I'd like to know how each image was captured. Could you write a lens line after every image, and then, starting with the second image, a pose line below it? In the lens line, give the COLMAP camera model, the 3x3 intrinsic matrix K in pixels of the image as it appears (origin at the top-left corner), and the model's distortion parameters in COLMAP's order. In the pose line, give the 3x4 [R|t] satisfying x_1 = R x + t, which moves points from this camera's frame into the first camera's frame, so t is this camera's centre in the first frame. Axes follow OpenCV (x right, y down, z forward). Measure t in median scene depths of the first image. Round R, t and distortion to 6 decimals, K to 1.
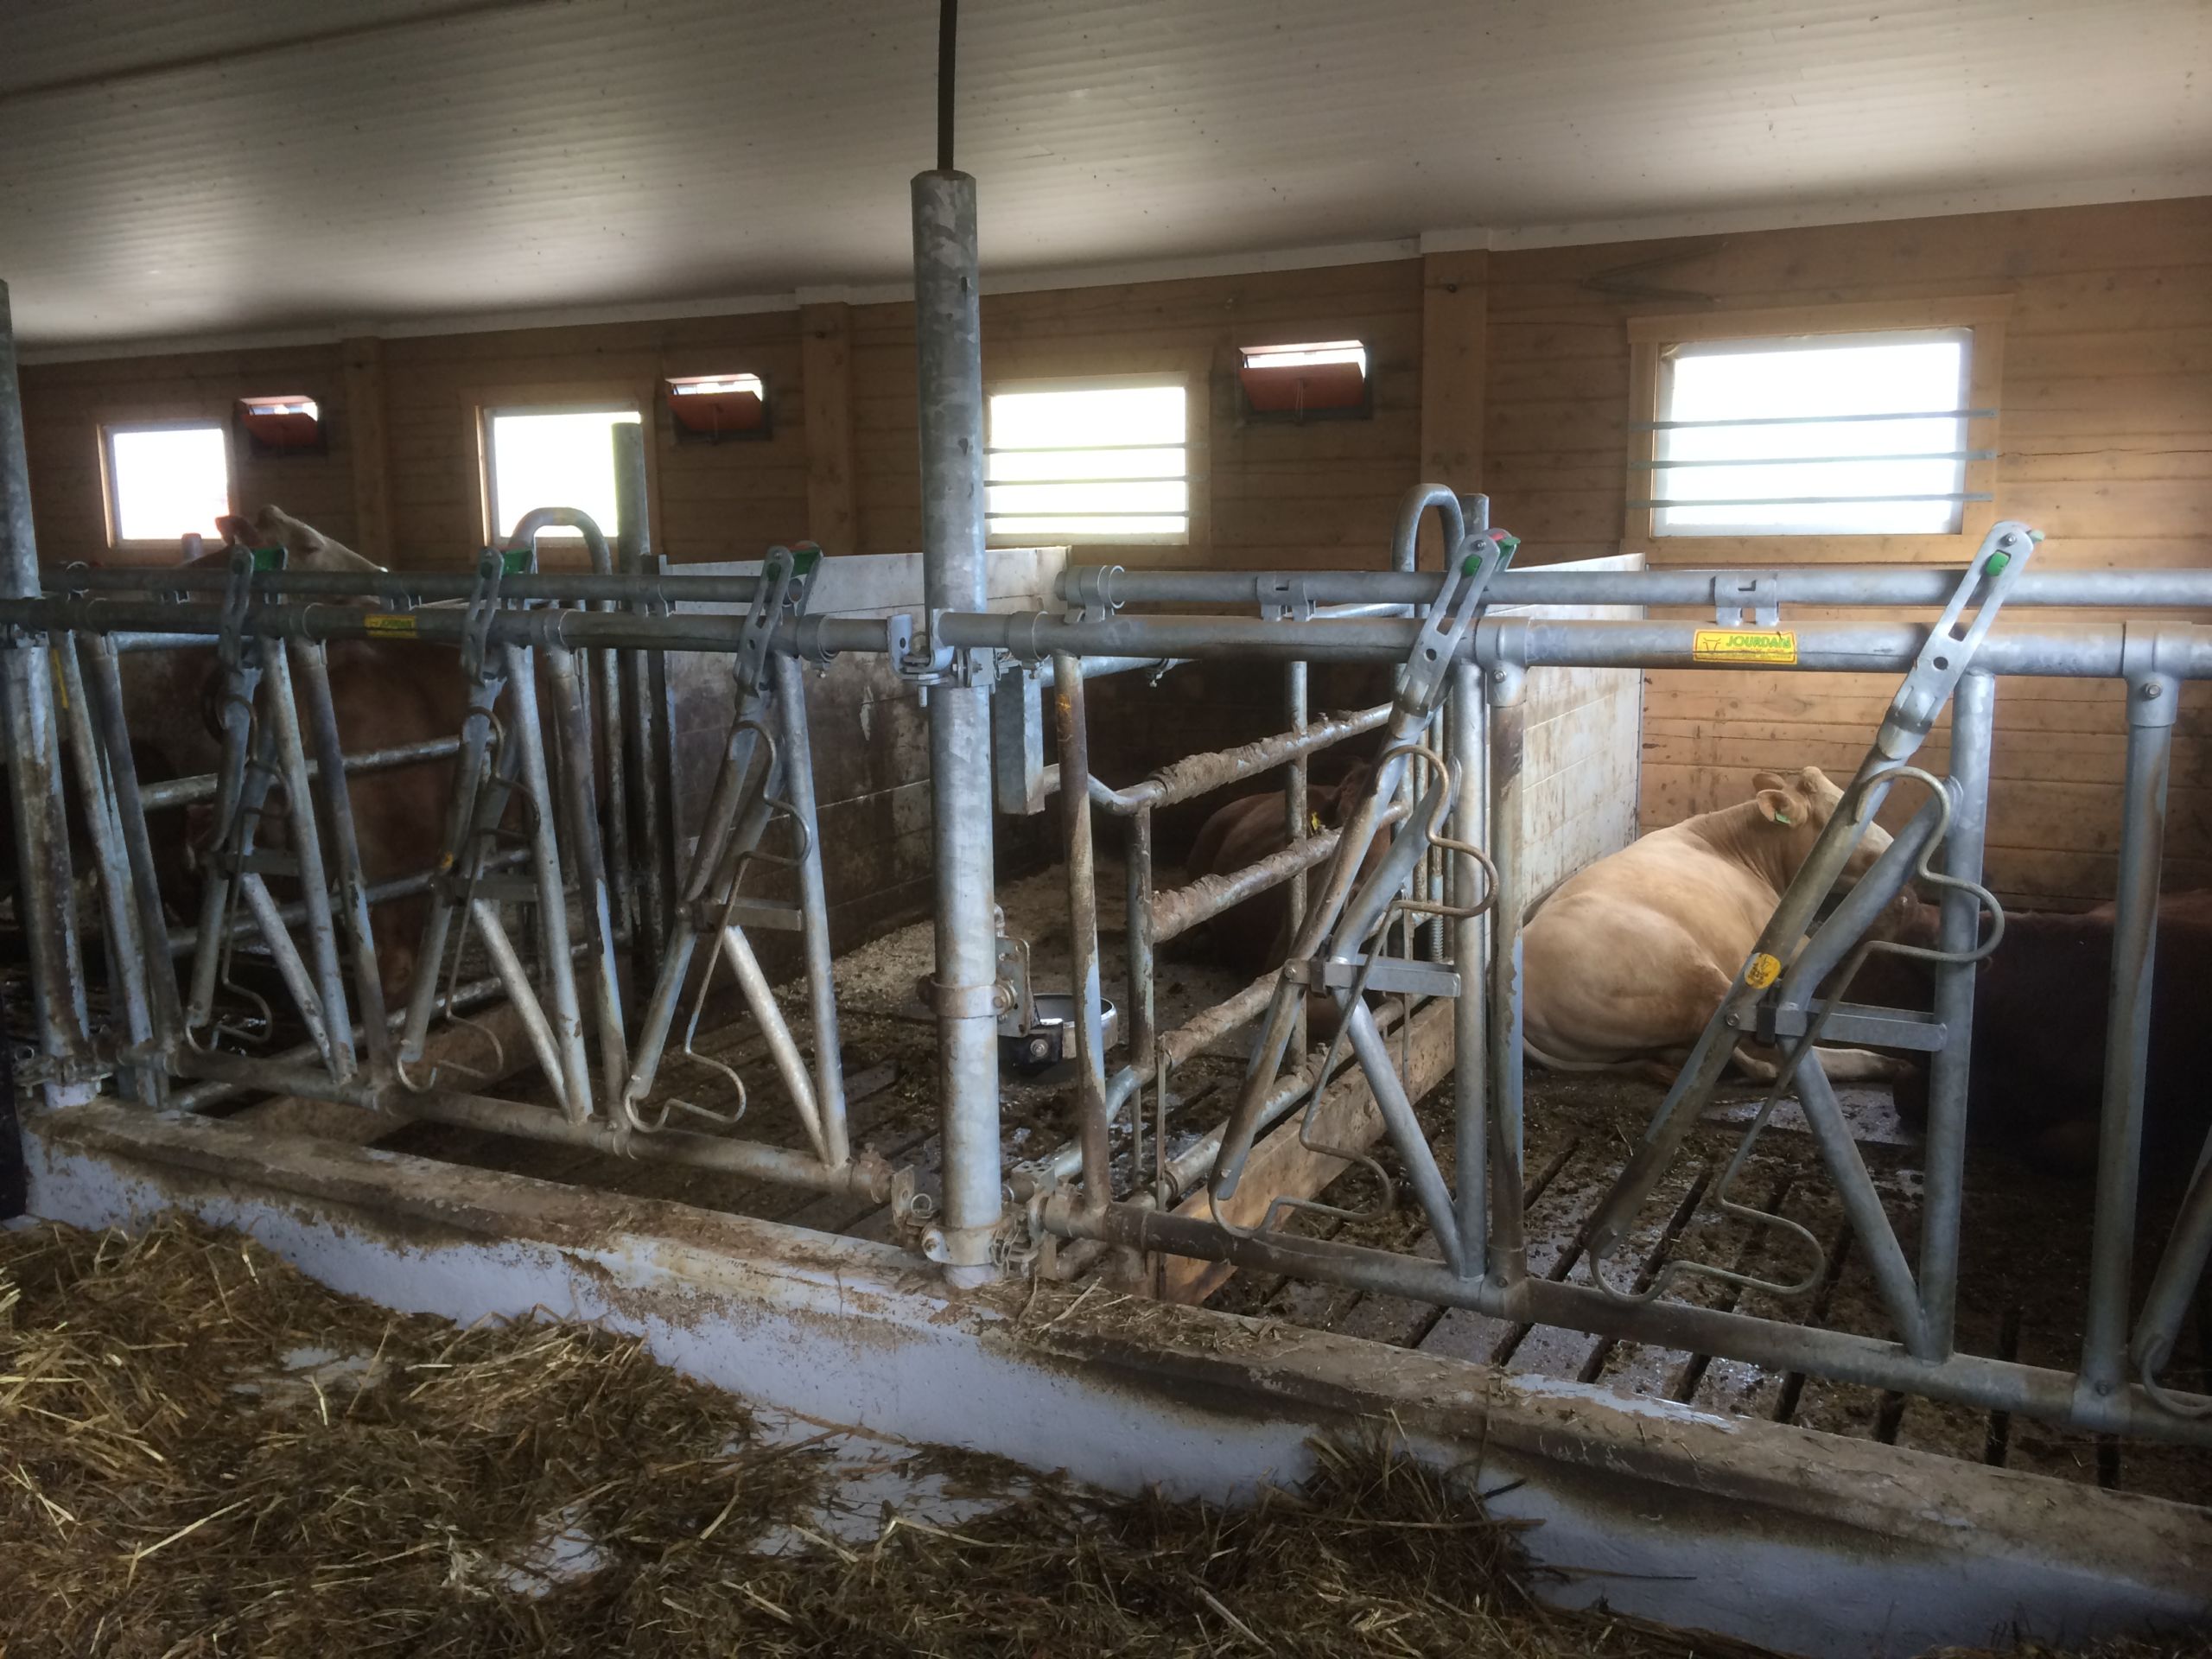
lens RADIAL K [[1858.2, 0, 1099.2], [0, 1858.2, 829.8], [0, 0, 1]] dist [0.068073, -0.058813]
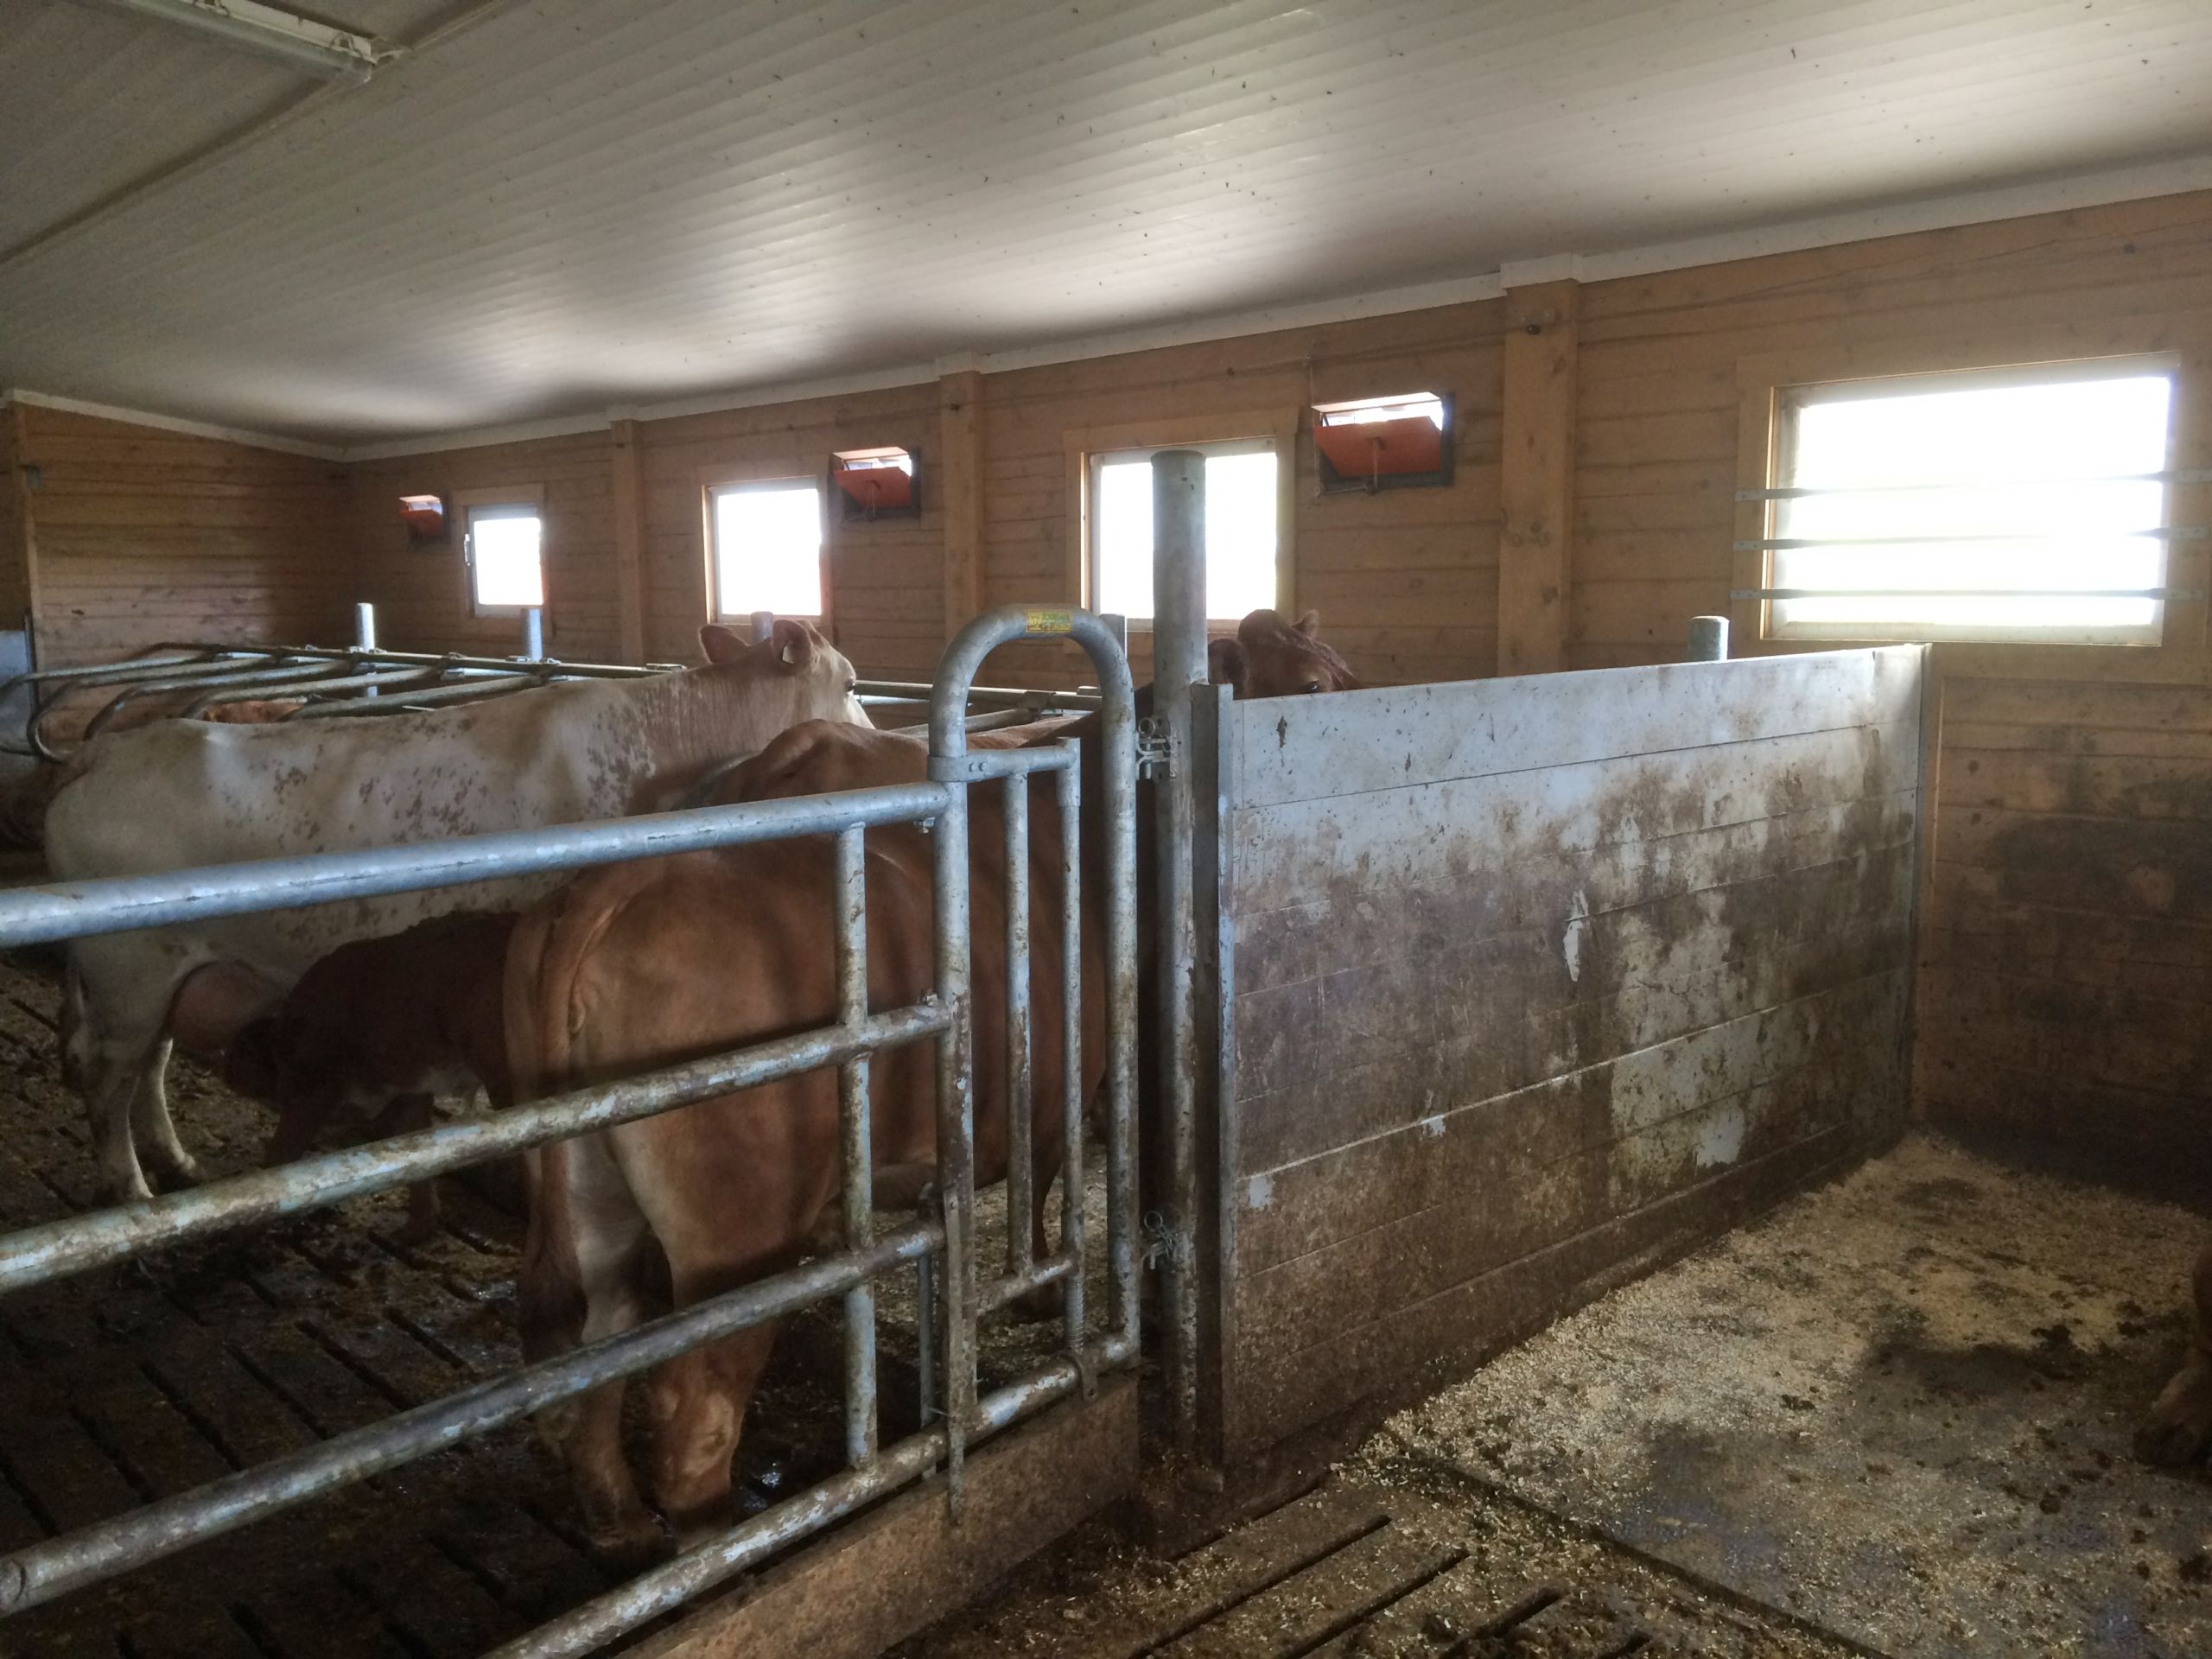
lens RADIAL K [[1858.2, 0, 1092.4], [0, 1858.2, 823.3], [0, 0, 1]] dist [0.068073, -0.058813]
pose [[0.933113, 0.049693, -0.356133, -0.050723], [-0.060948, 0.997931, -0.020446, -0.066345], [0.354380, 0.040784, 0.934212, 0.336694]]
